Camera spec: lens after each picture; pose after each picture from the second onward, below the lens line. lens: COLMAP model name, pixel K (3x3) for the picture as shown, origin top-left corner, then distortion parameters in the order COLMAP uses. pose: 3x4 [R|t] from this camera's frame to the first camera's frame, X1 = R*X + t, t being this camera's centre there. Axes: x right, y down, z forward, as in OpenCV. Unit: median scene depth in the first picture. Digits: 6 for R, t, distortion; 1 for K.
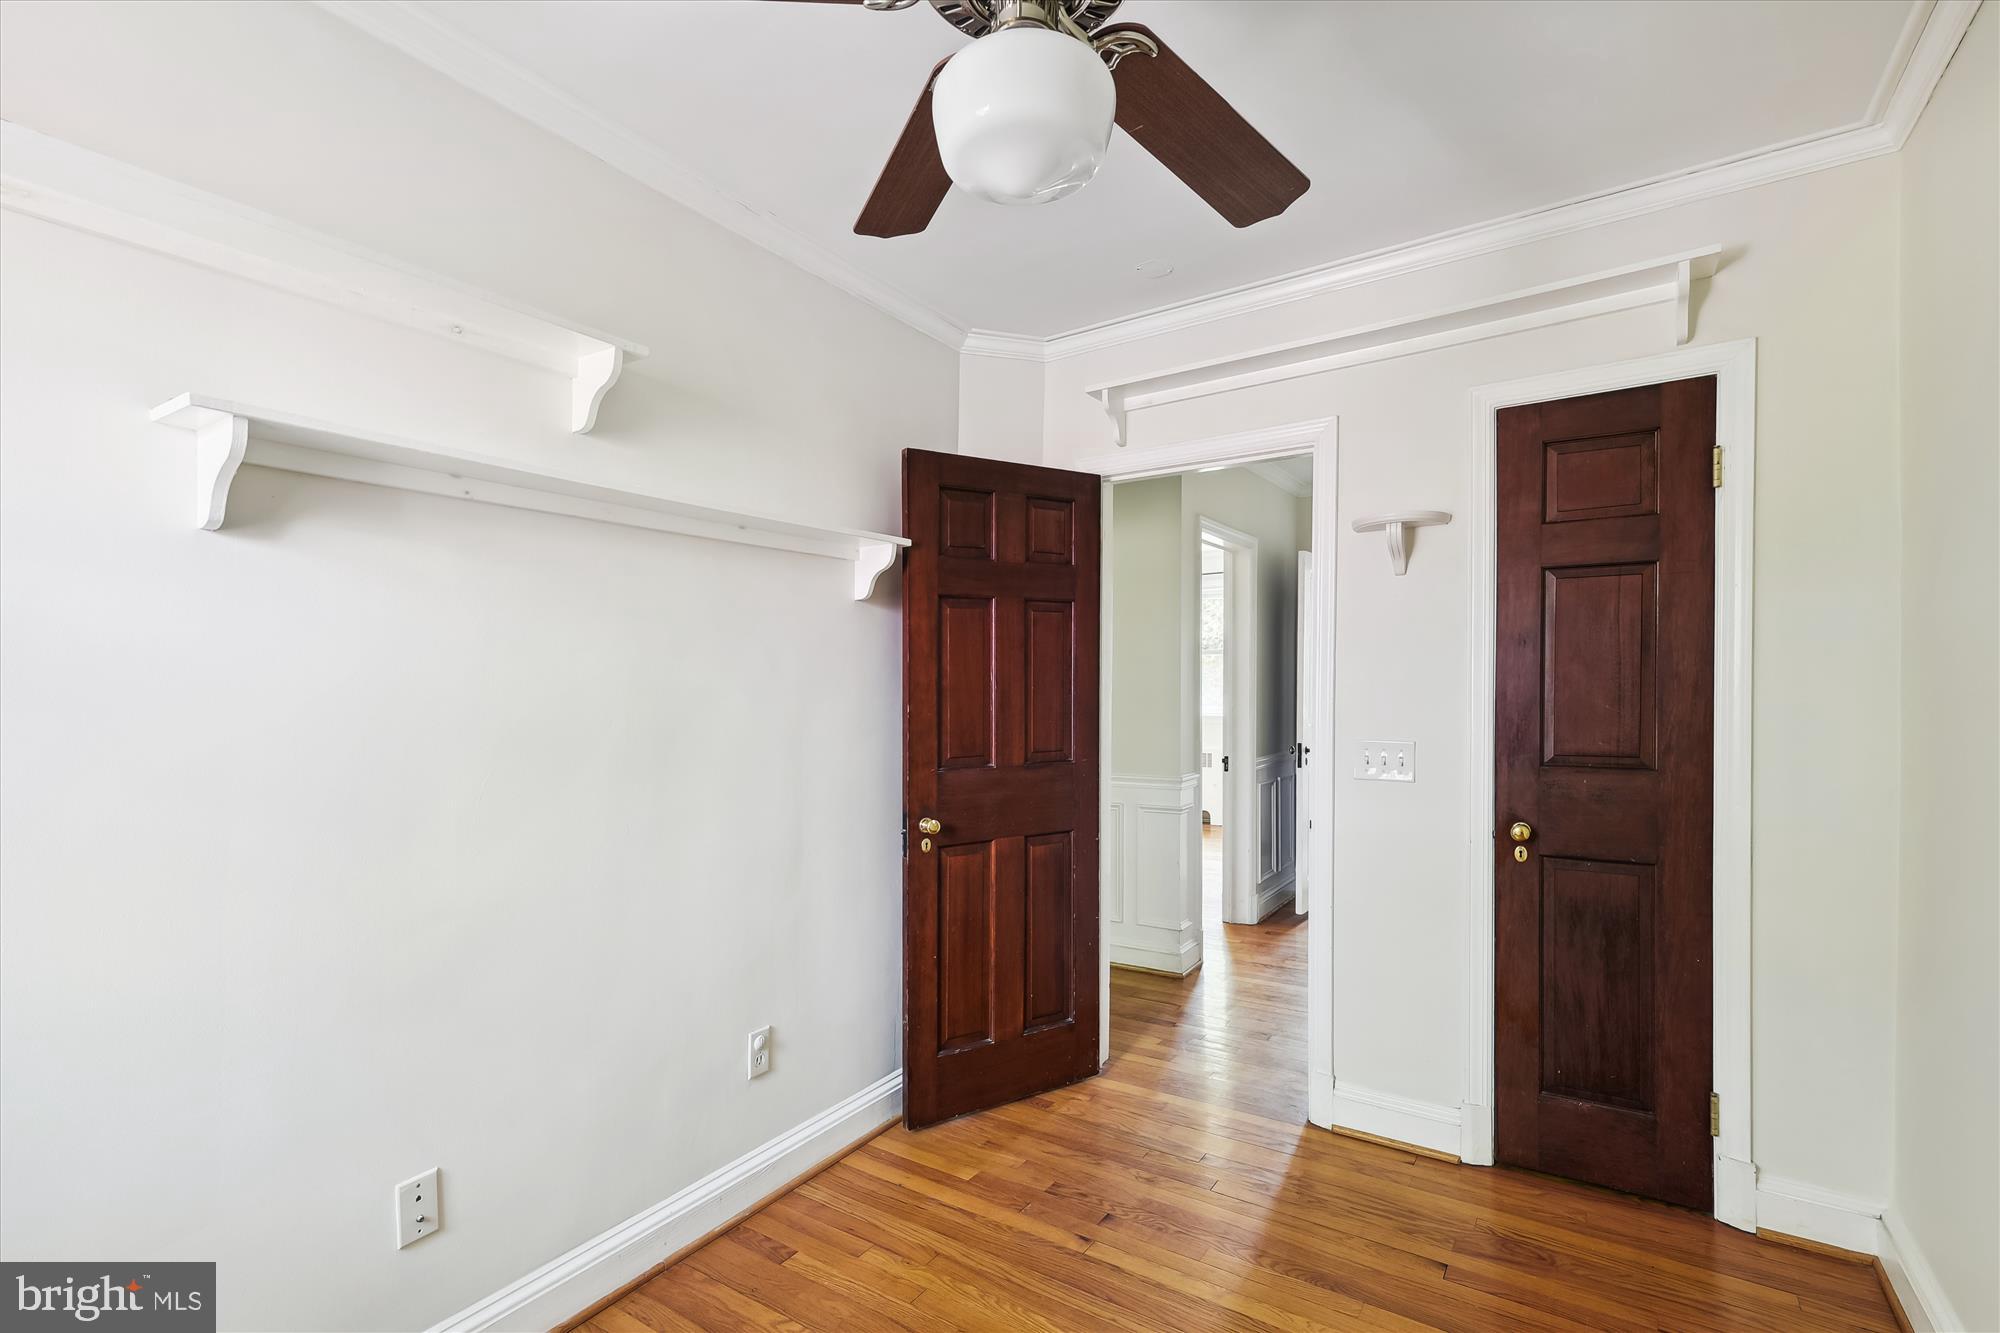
lens RADIAL K [[927.5, 0, 991.1], [0, 927.5, 691.9], [0, 0, 1]] dist [0.001135, 0.006940]
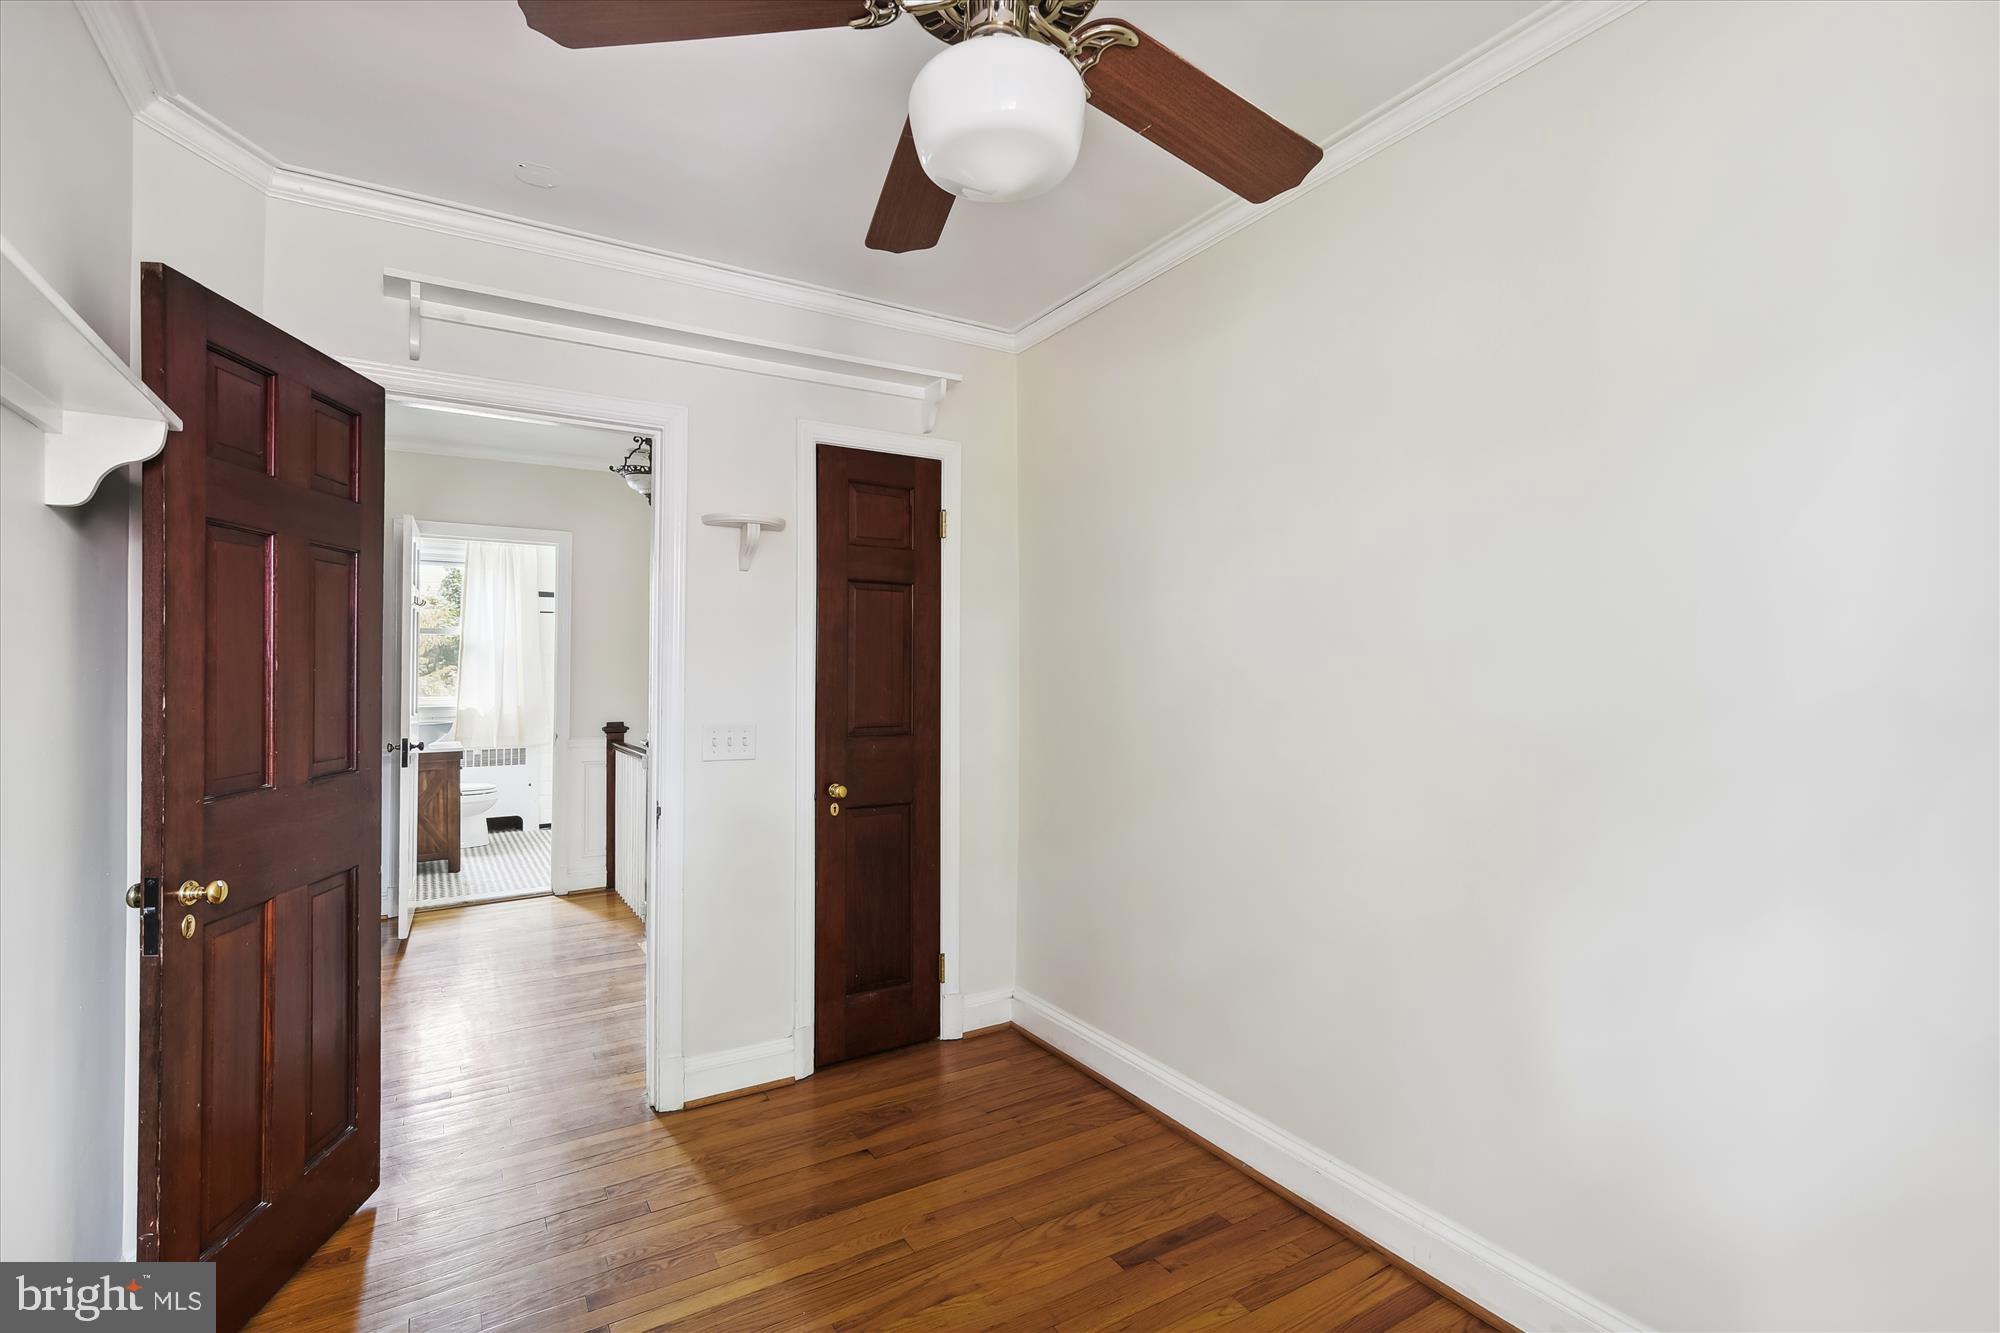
lens RADIAL K [[928.7, 0, 1006.9], [0, 928.7, 678.0], [0, 0, 1]] dist [0.000276, 0.000350]
pose [[0.403540, 0.003665, 0.914955, -0.472970], [-0.001650, 0.999993, -0.003278, 0.003858], [-0.914961, -0.000187, 0.403543, 0.297736]]
